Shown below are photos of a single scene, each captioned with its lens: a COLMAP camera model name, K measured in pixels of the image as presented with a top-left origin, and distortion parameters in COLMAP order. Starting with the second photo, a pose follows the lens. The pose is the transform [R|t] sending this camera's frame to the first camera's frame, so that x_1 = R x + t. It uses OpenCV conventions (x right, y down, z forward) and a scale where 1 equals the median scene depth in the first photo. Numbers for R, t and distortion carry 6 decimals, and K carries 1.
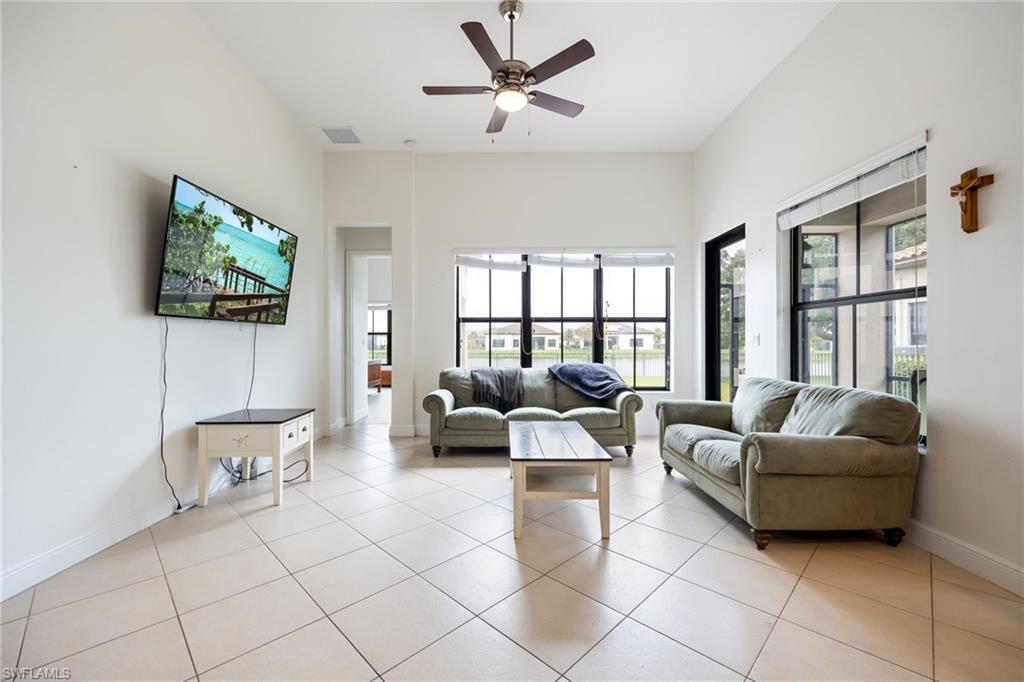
lens RADIAL K [[412.7, 0, 499.6], [0, 412.7, 338.9], [0, 0, 1]] dist [0.003232, 0.000294]
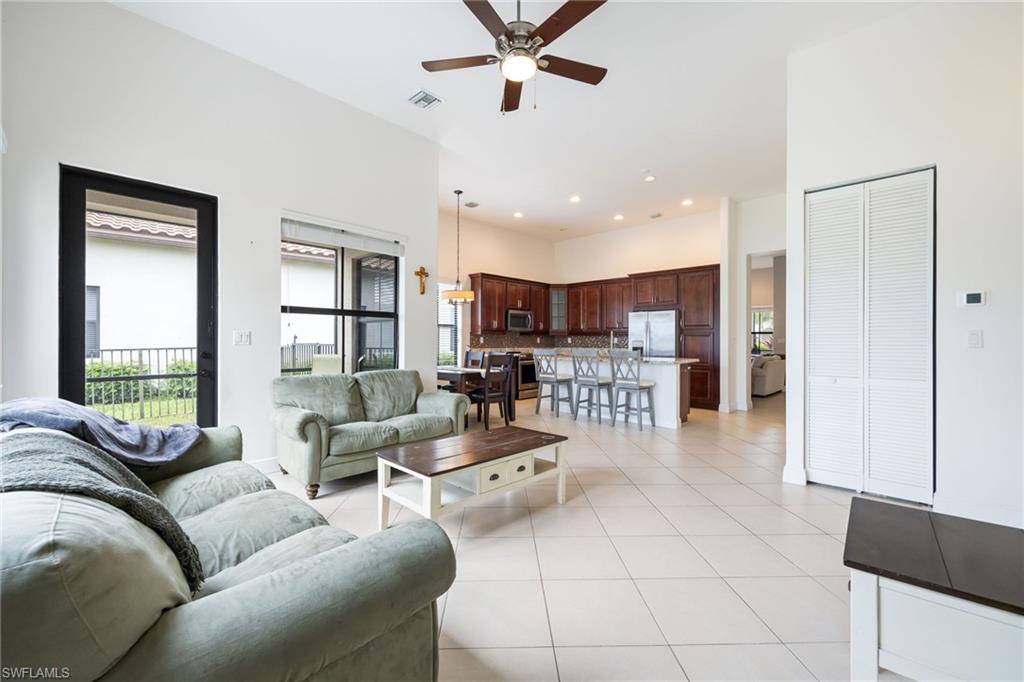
lens RADIAL K [[422.8, 0, 505.3], [0, 422.8, 344.4], [0, 0, 1]] dist [0.000408, -0.000020]
pose [[-0.721951, -0.011001, 0.691857, -0.633602], [-0.013722, 0.999905, 0.001580, 0.008433], [-0.691809, -0.008353, -0.722033, 1.821923]]
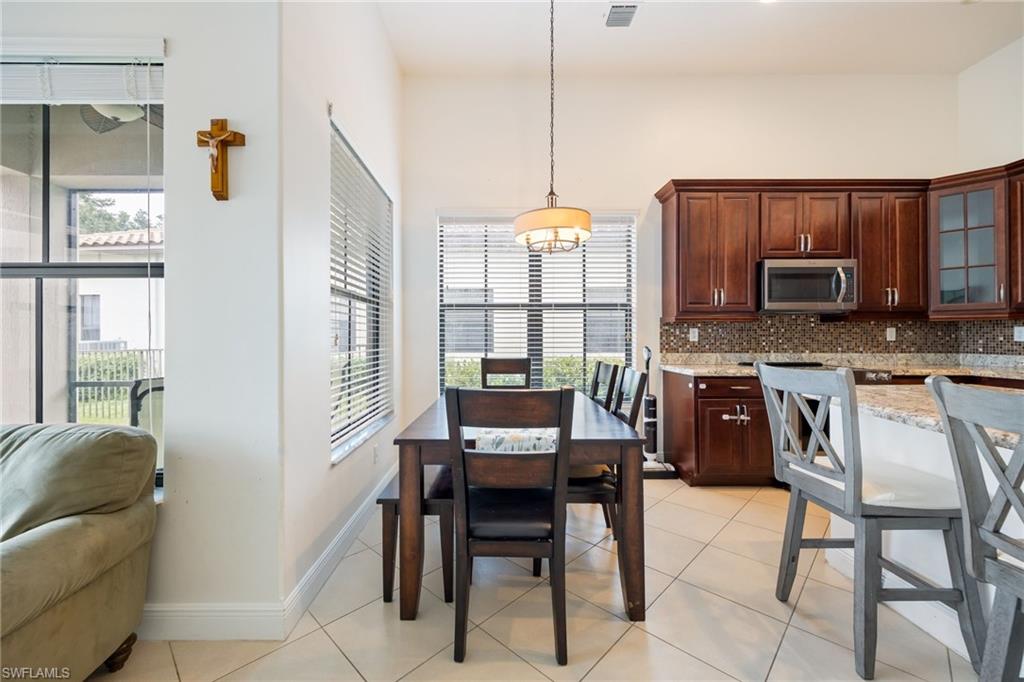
lens RADIAL K [[412.7, 0, 499.6], [0, 412.7, 338.9], [0, 0, 1]] dist [0.003232, 0.000294]
pose [[-0.012914, -0.004661, 0.999906, 0.273475], [-0.008819, 0.999951, 0.004547, -0.003995], [-0.999878, -0.008759, -0.012954, 0.374463]]
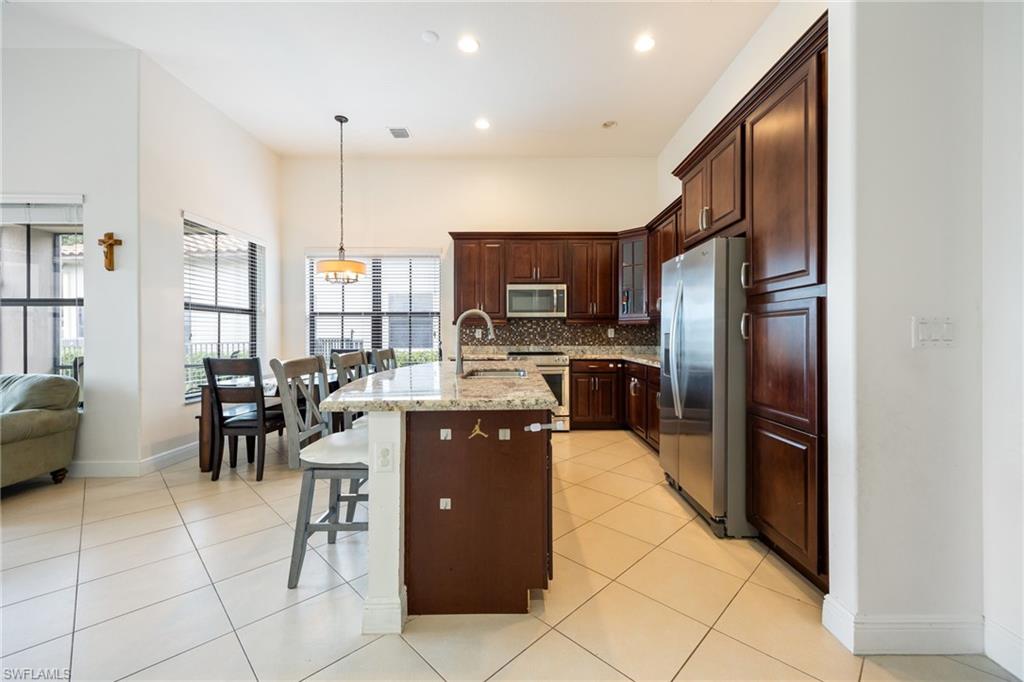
lens RADIAL K [[425.5, 0, 523.8], [0, 425.5, 337.4], [0, 0, 1]] dist [0.006527, -0.000391]
pose [[-0.012810, -0.009066, 0.999877, -0.446641], [-0.008754, 0.999922, 0.008955, -0.018075], [-0.999880, -0.008638, -0.012889, -0.474920]]
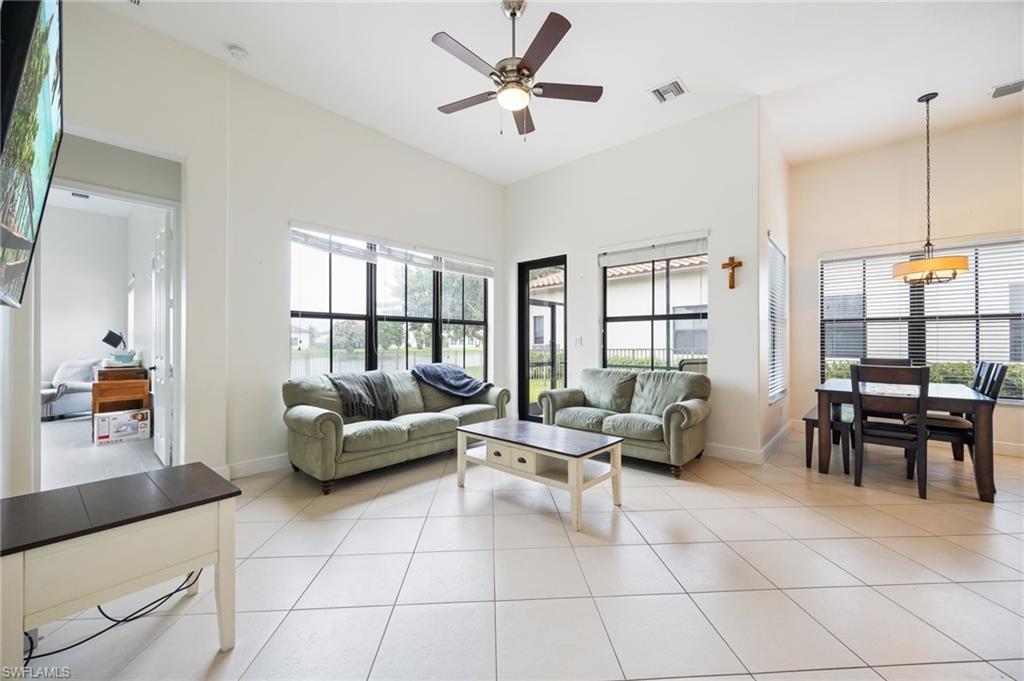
lens RADIAL K [[394.8, 0, 512.0], [0, 394.8, 340.5], [0, 0, 1]] dist [0.002534, 0.000129]
pose [[0.663549, 0.003989, 0.748122, -0.742893], [-0.009163, 0.999954, 0.002796, -0.004314], [-0.748077, -0.008710, 0.663555, 0.407562]]
